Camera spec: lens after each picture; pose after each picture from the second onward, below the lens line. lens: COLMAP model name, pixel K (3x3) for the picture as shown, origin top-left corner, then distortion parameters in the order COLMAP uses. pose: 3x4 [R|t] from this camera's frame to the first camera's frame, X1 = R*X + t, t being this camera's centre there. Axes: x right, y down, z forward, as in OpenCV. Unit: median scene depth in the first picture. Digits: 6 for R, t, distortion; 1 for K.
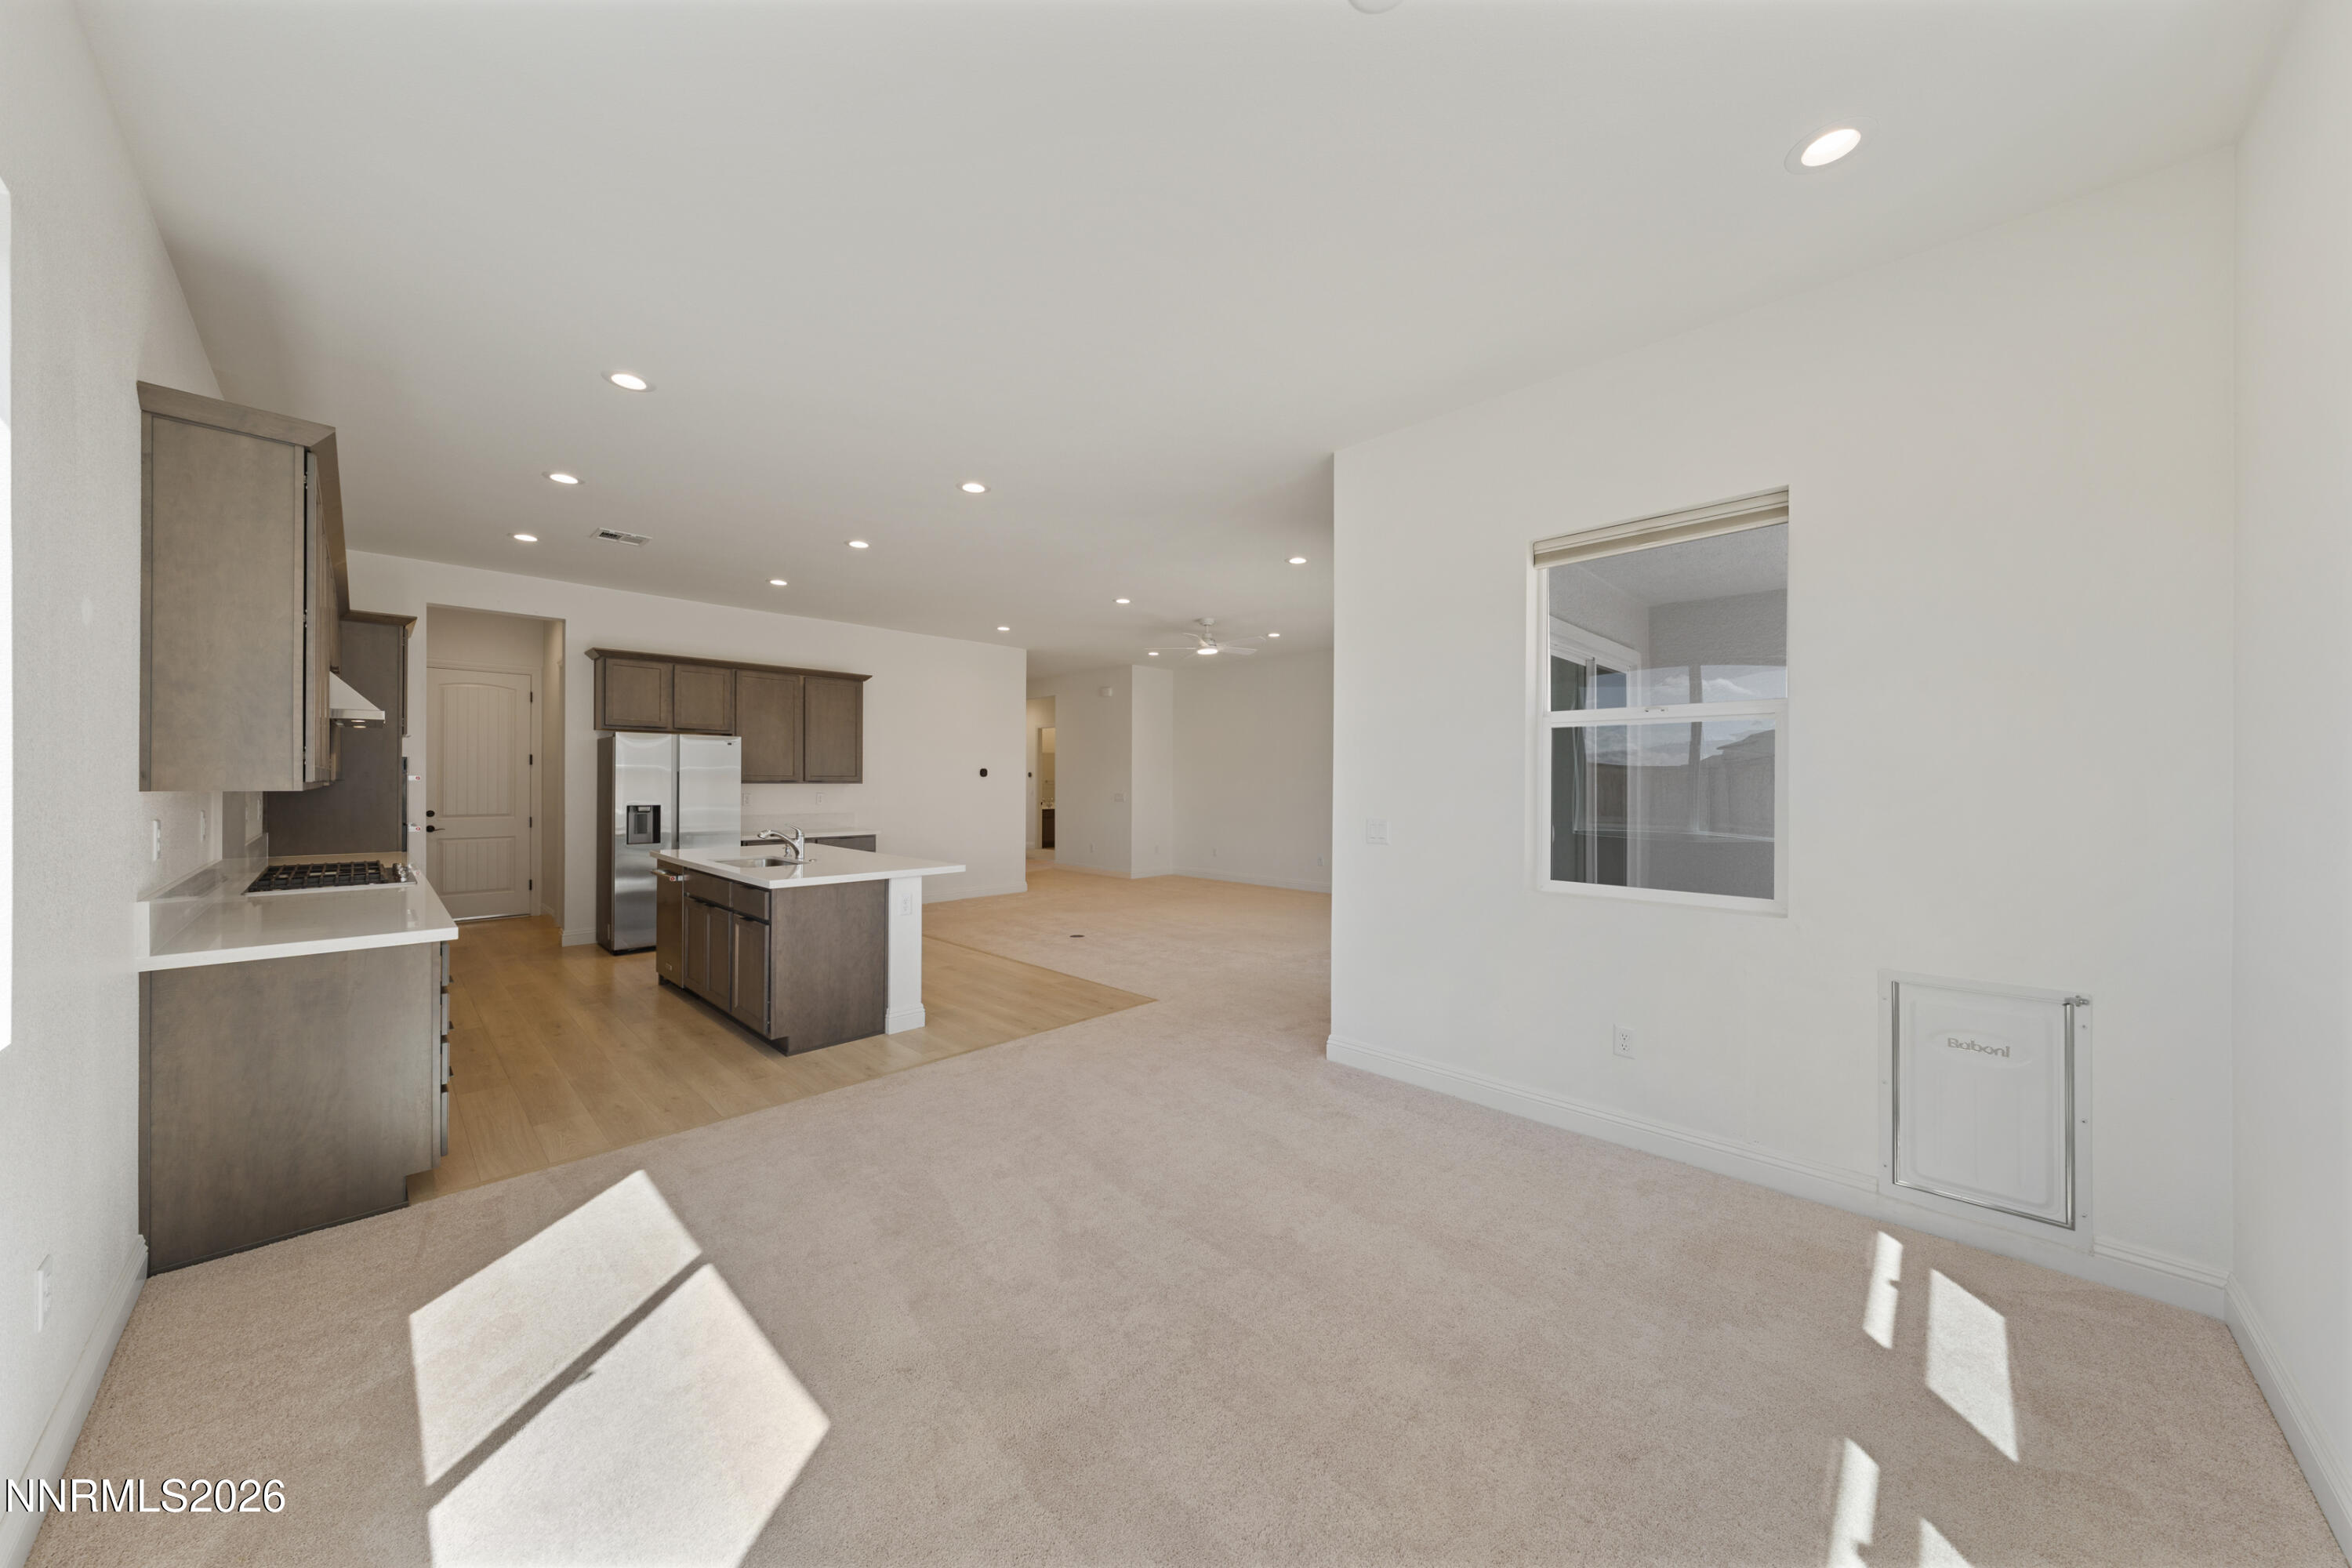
lens RADIAL K [[795.0, 0, 1176.0], [0, 795.0, 784.0], [0, 0, 1]] dist [-0.000058, -0.000010]
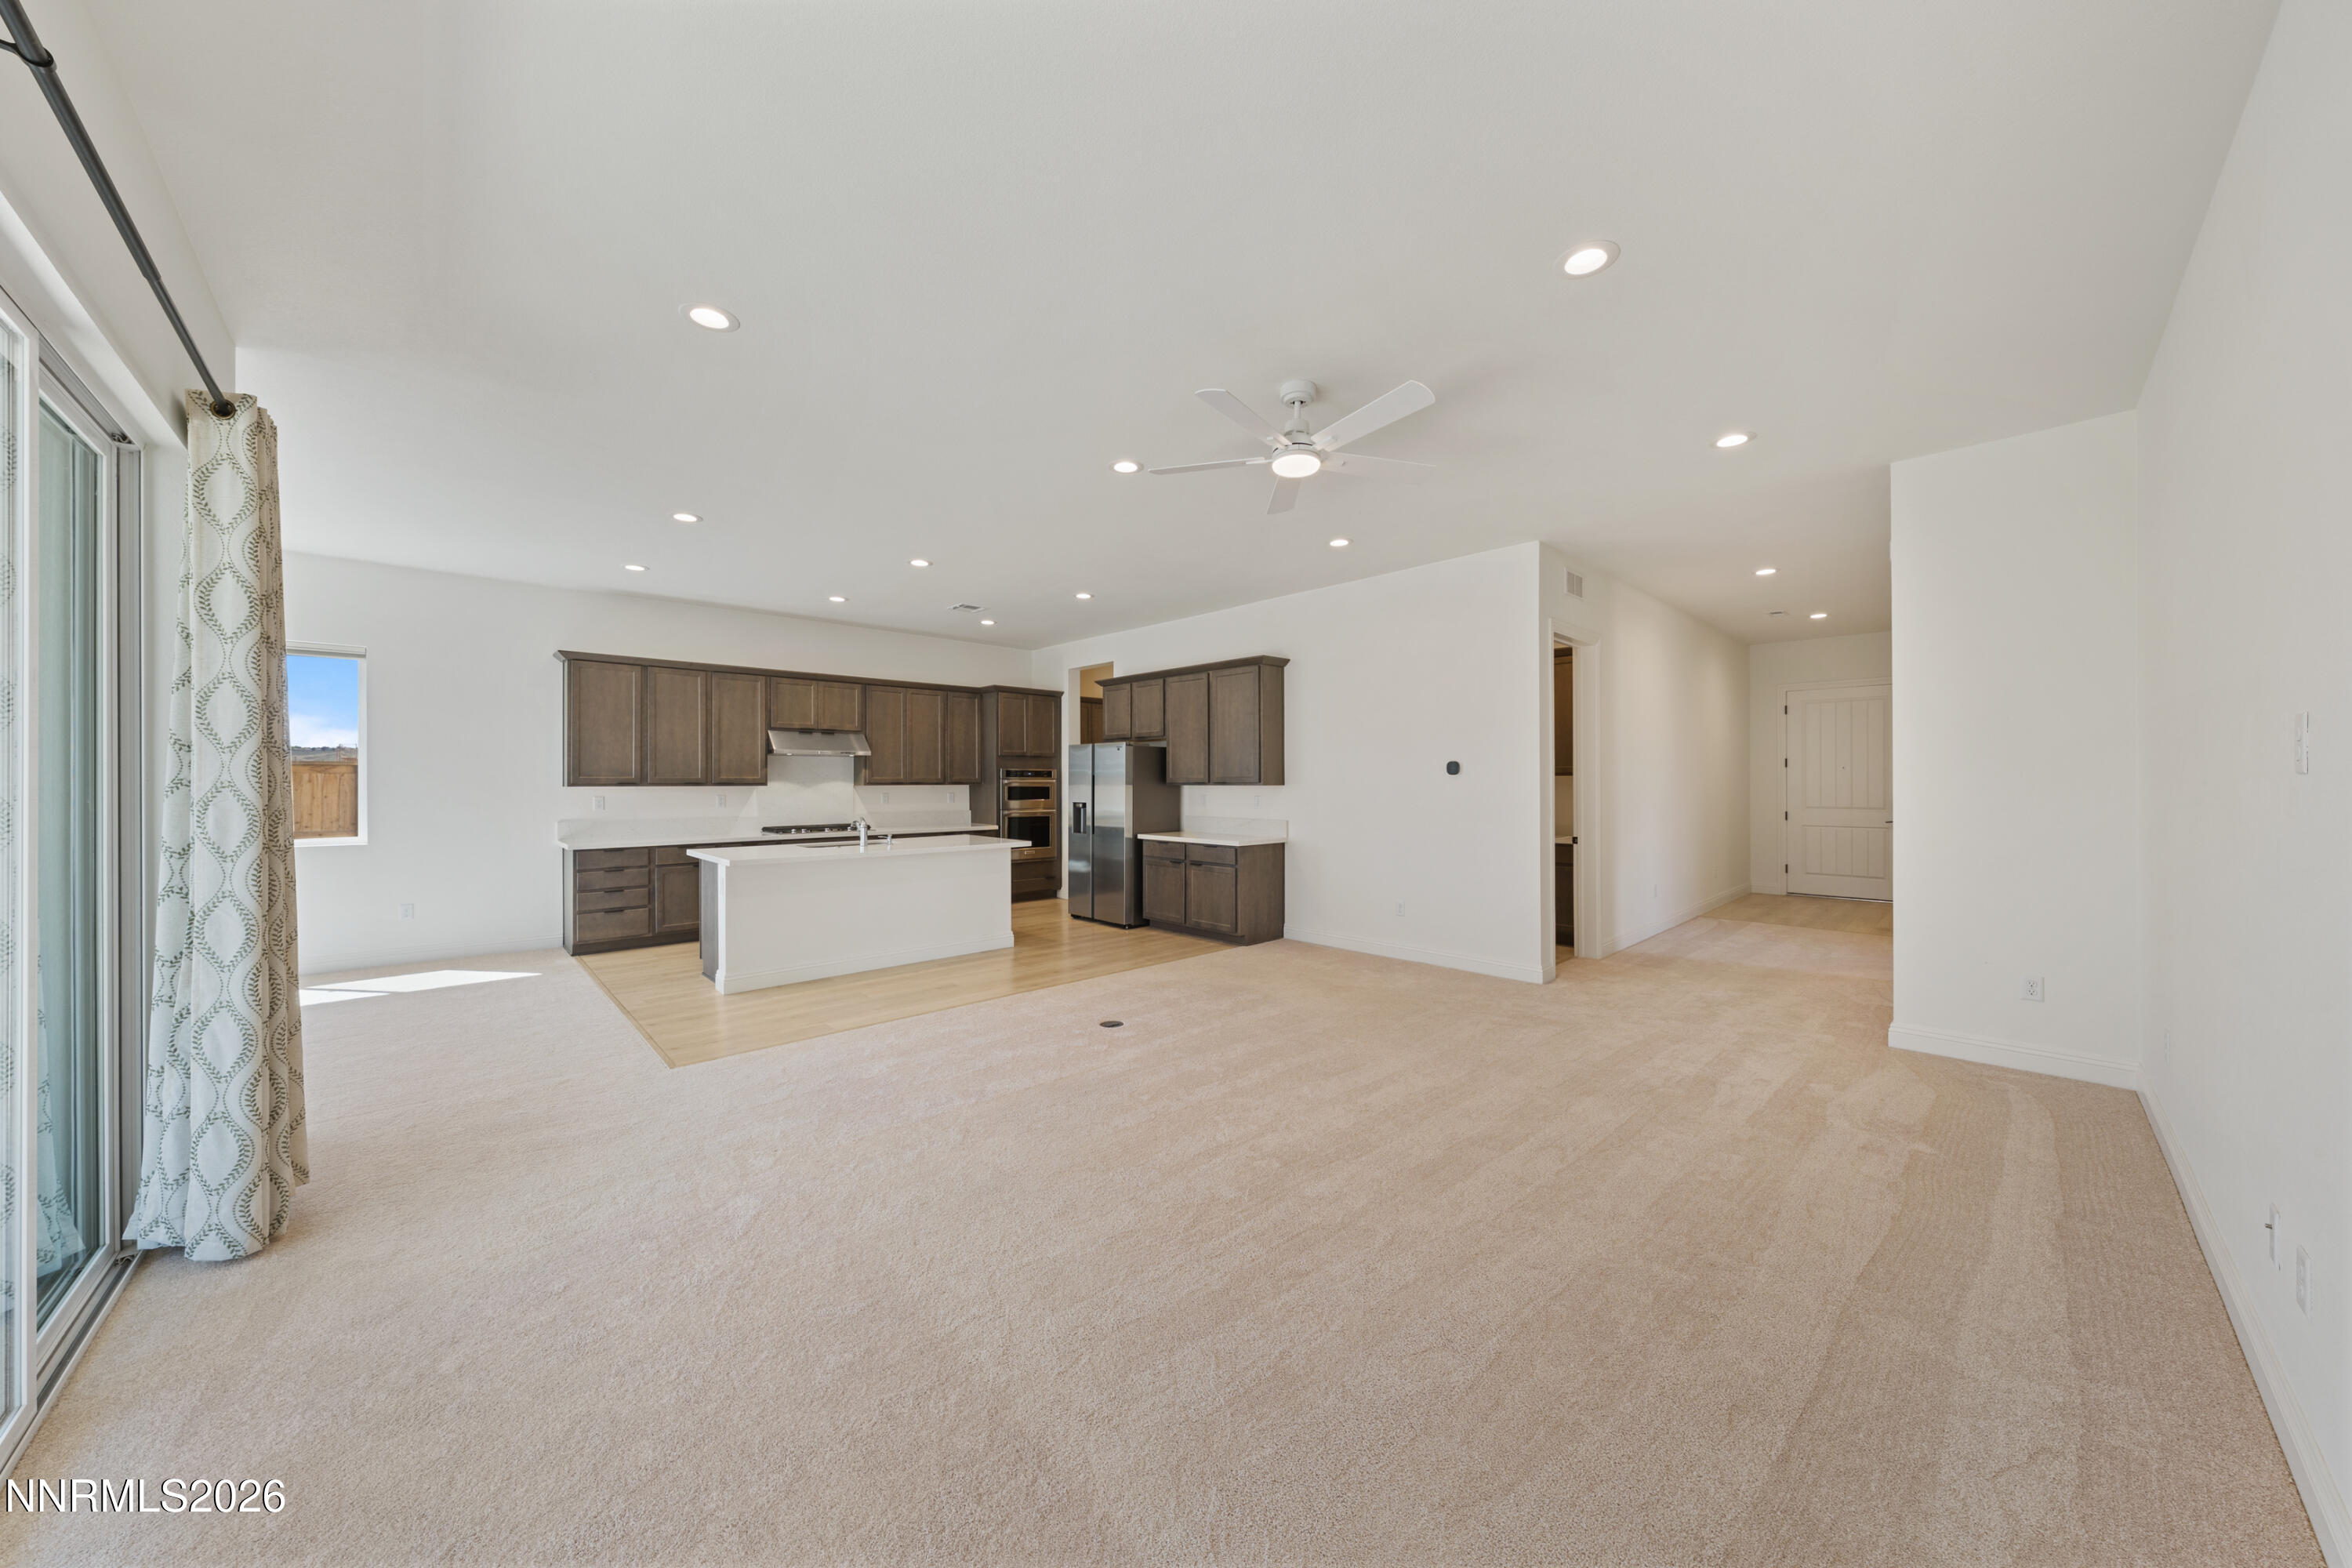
lens RADIAL K [[771.6, 0, 1157.0], [0, 771.6, 784.3], [0, 0, 1]] dist [0.001191, 0.000186]
pose [[-0.047112, -0.003447, -0.998884, 0.426679], [-0.001771, 0.999993, -0.003367, 0.000992], [0.998888, 0.001610, -0.047118, 0.921443]]
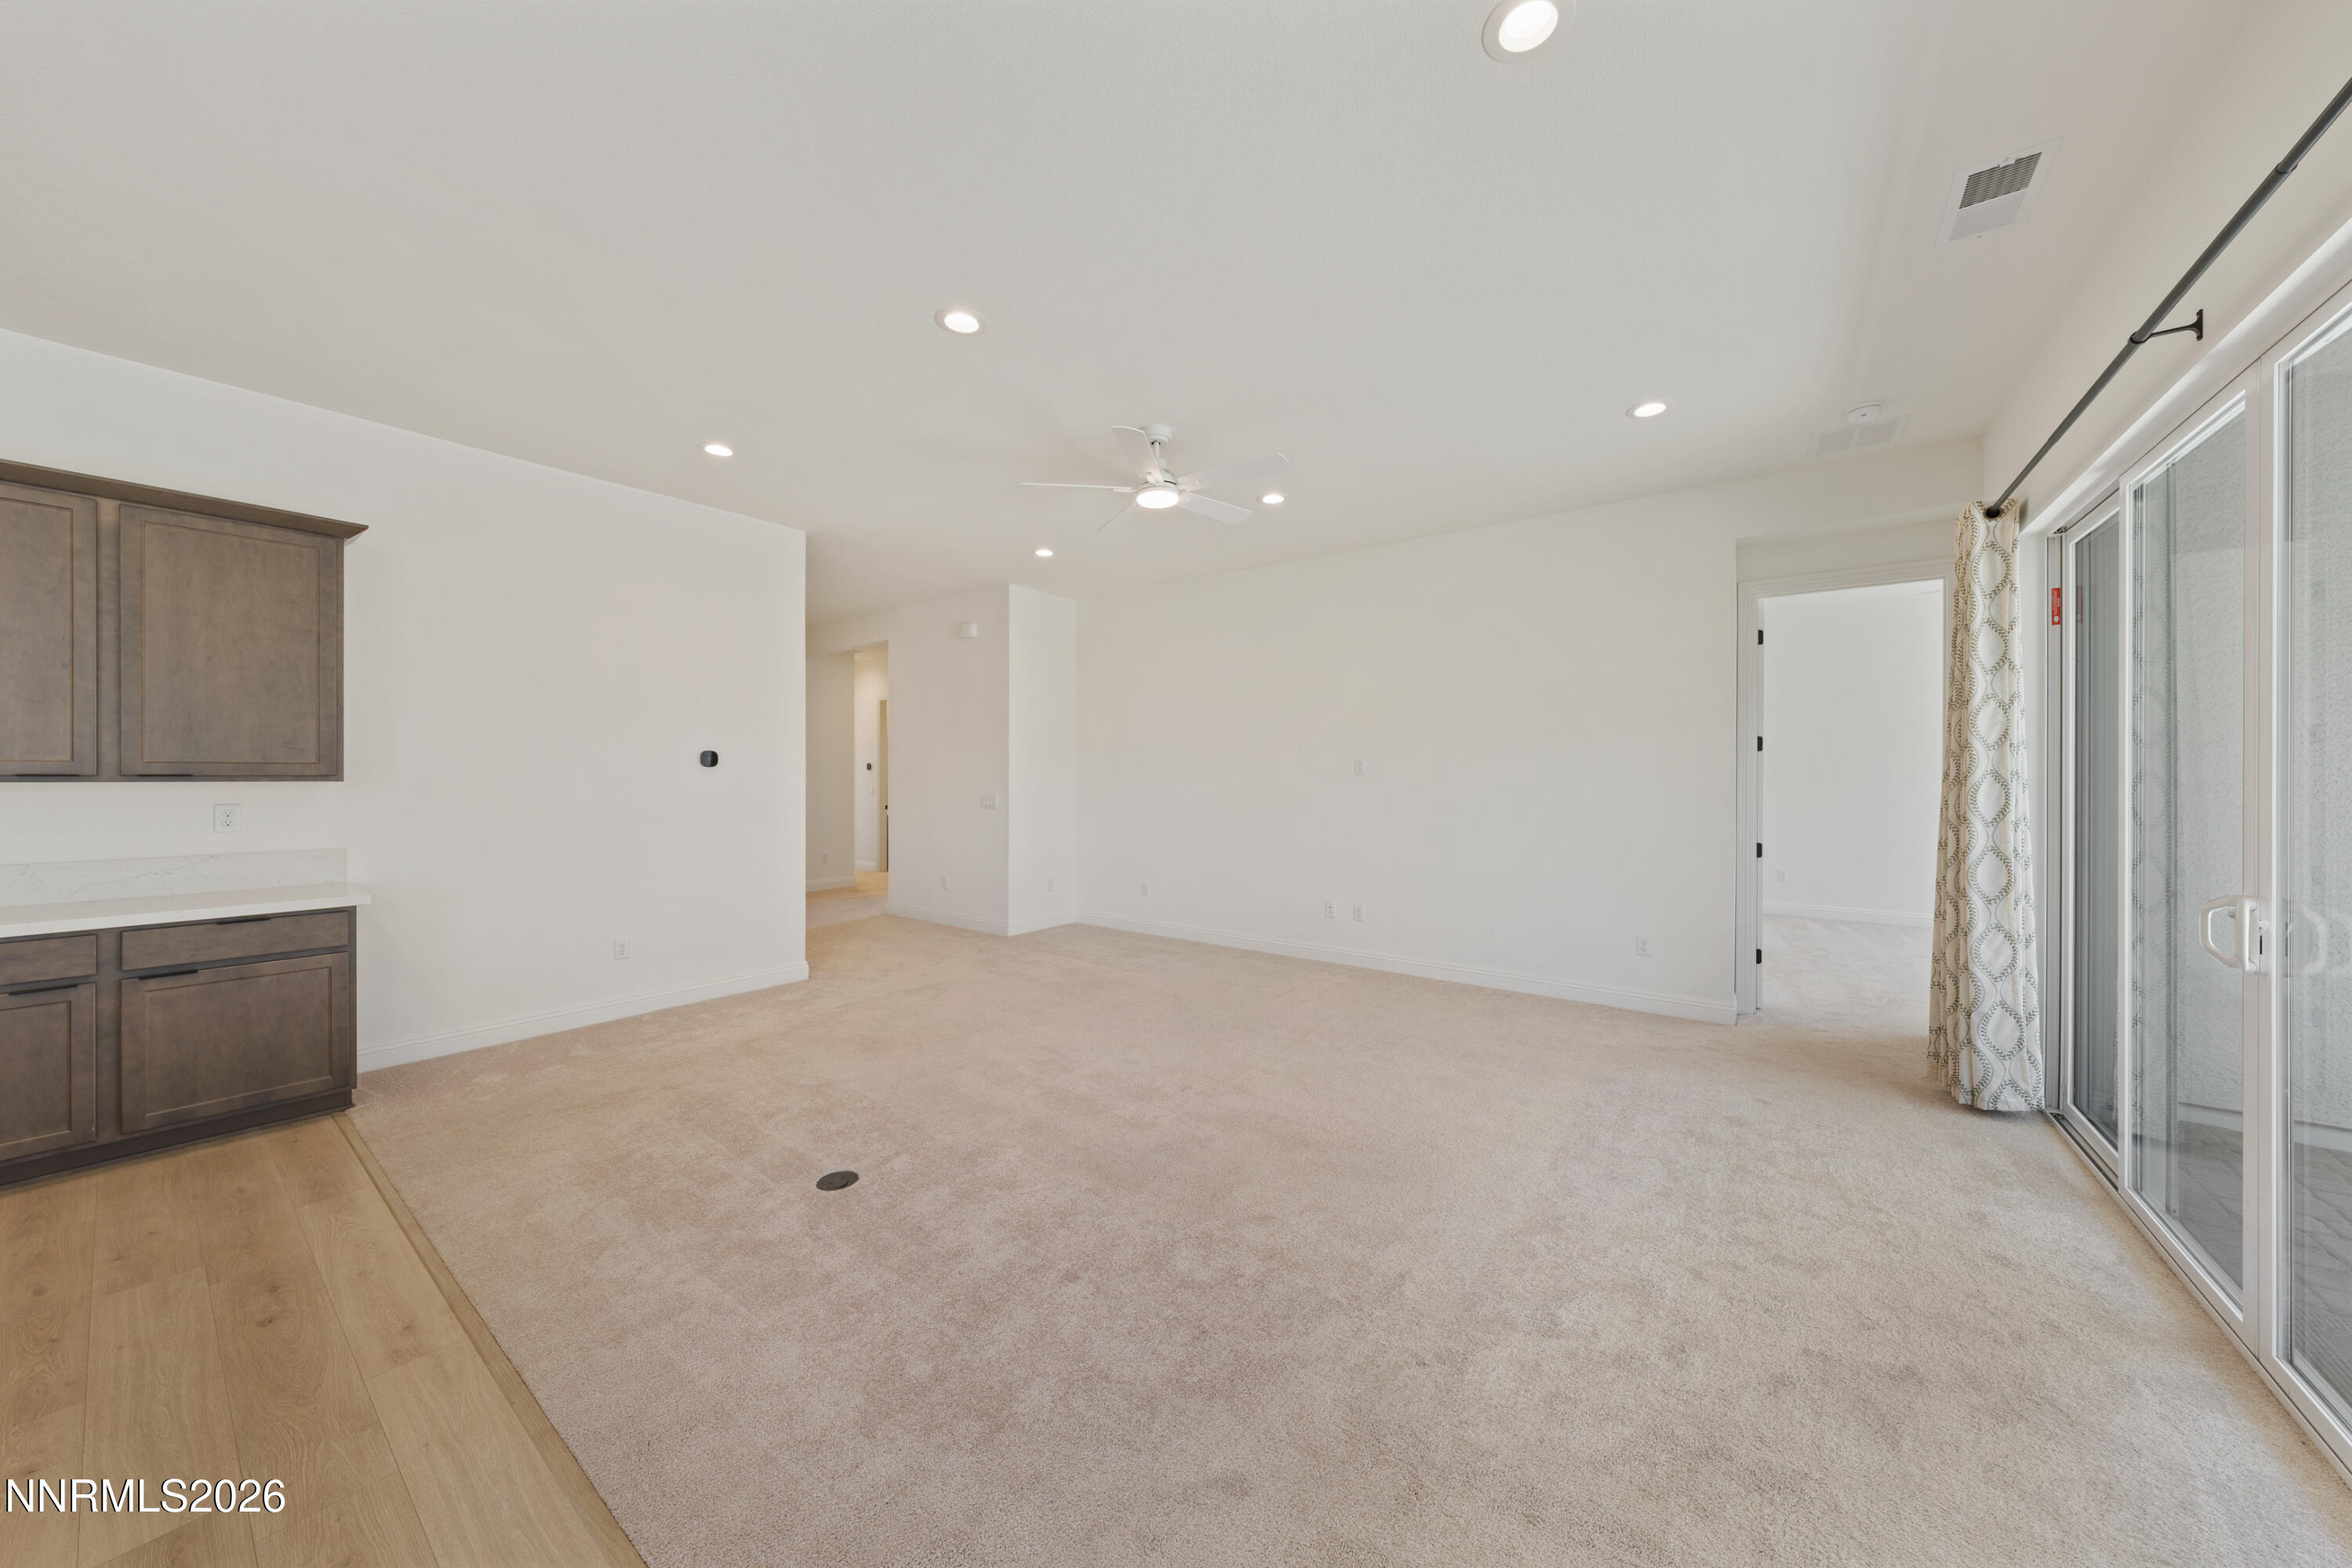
lens RADIAL K [[795.0, 0, 1176.0], [0, 795.0, 784.0], [0, 0, 1]] dist [-0.000058, -0.000010]
pose [[0.991383, -0.003656, 0.130945, -0.012155], [0.003089, 0.999985, 0.004539, 0.000668], [-0.130960, -0.004096, 0.991379, 0.520414]]
